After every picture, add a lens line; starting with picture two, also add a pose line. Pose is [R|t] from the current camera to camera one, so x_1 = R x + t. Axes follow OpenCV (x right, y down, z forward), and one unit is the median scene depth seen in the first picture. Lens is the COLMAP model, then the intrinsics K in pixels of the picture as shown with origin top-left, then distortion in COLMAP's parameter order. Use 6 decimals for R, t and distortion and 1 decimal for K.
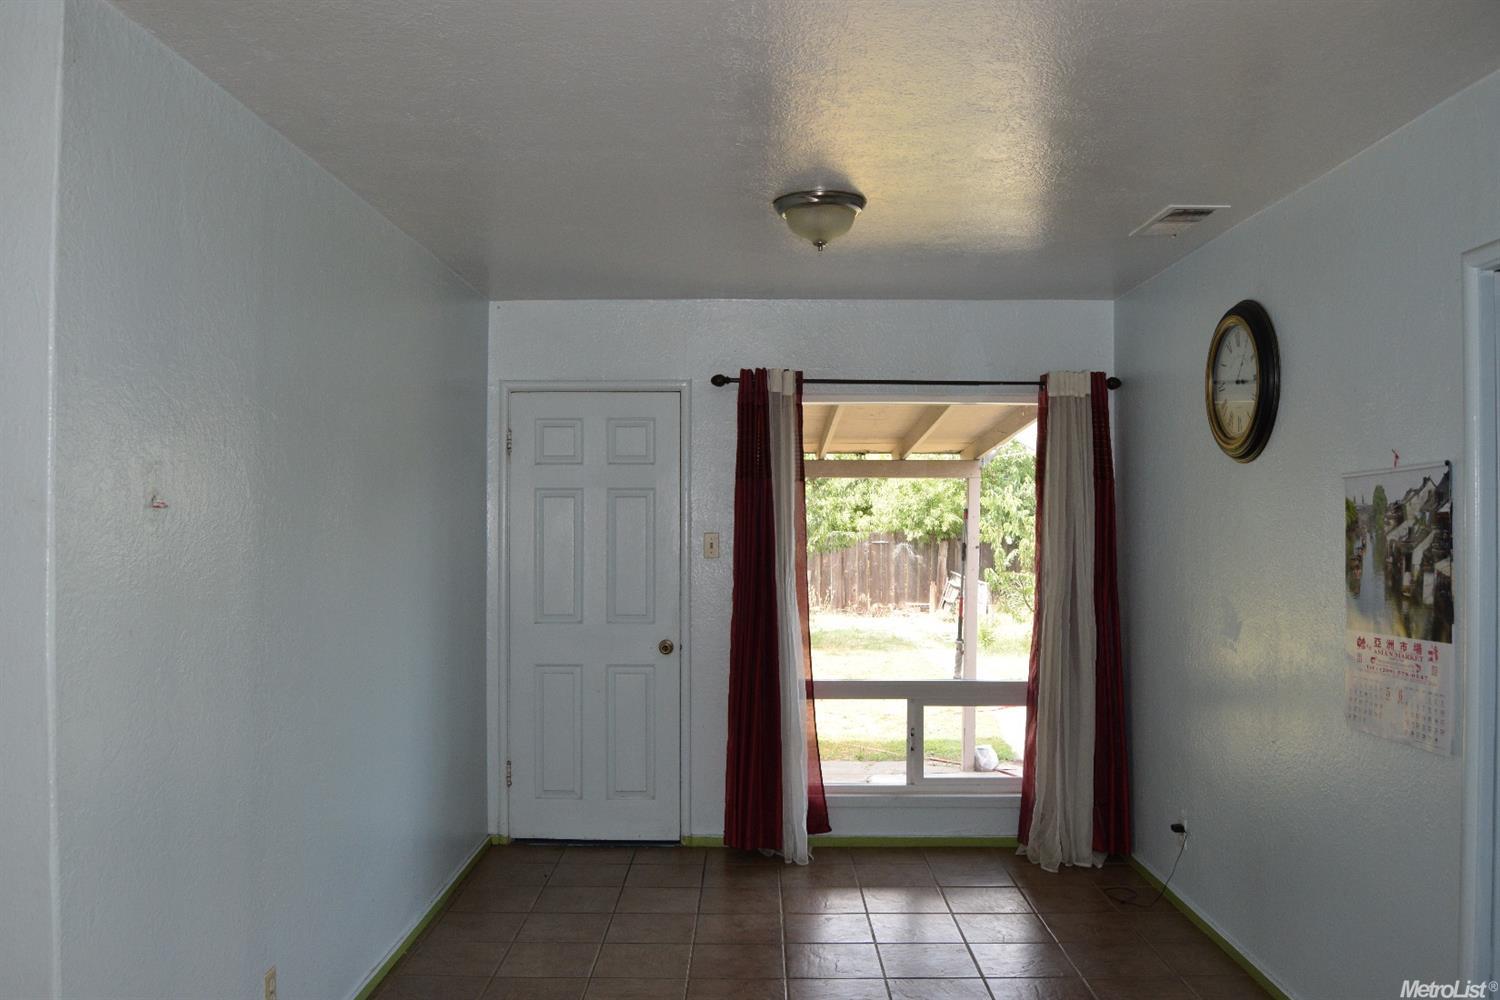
lens RADIAL K [[1178.4, 0, 746.2], [0, 1178.4, 507.1], [0, 0, 1]] dist [-0.098630, 0.040207]
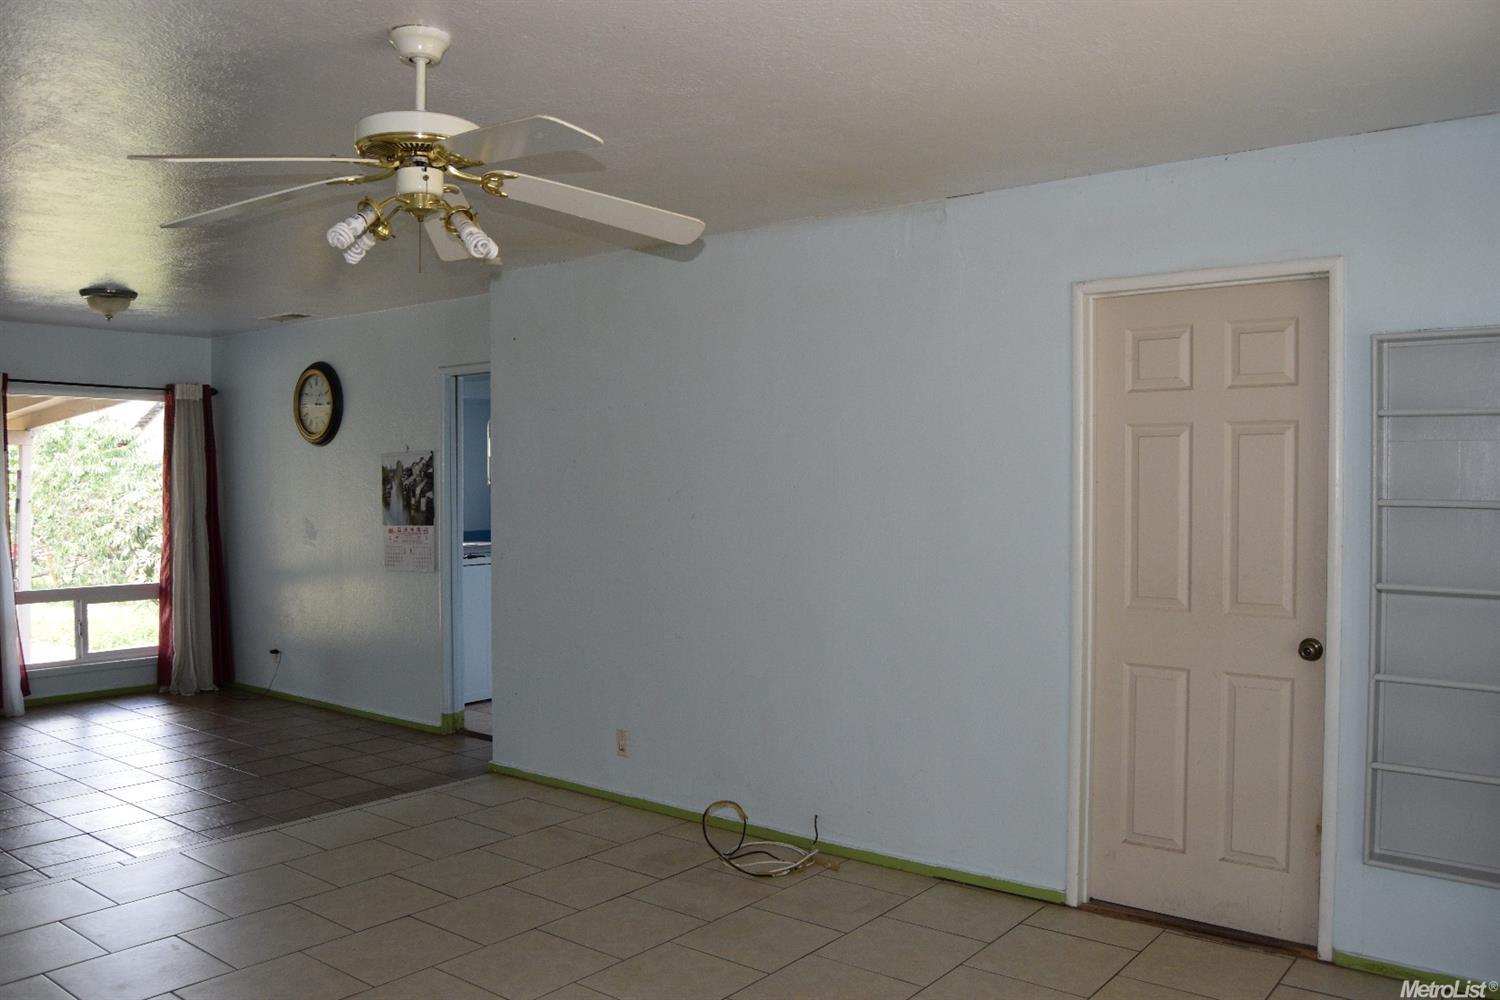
lens RADIAL K [[1178.4, 0, 746.2], [0, 1178.4, 507.1], [0, 0, 1]] dist [-0.098630, 0.040207]
pose [[0.616895, -0.018924, 0.786818, -0.675743], [-0.005873, 0.999572, 0.028646, 0.002640], [-0.787024, -0.022293, 0.616520, -0.771665]]
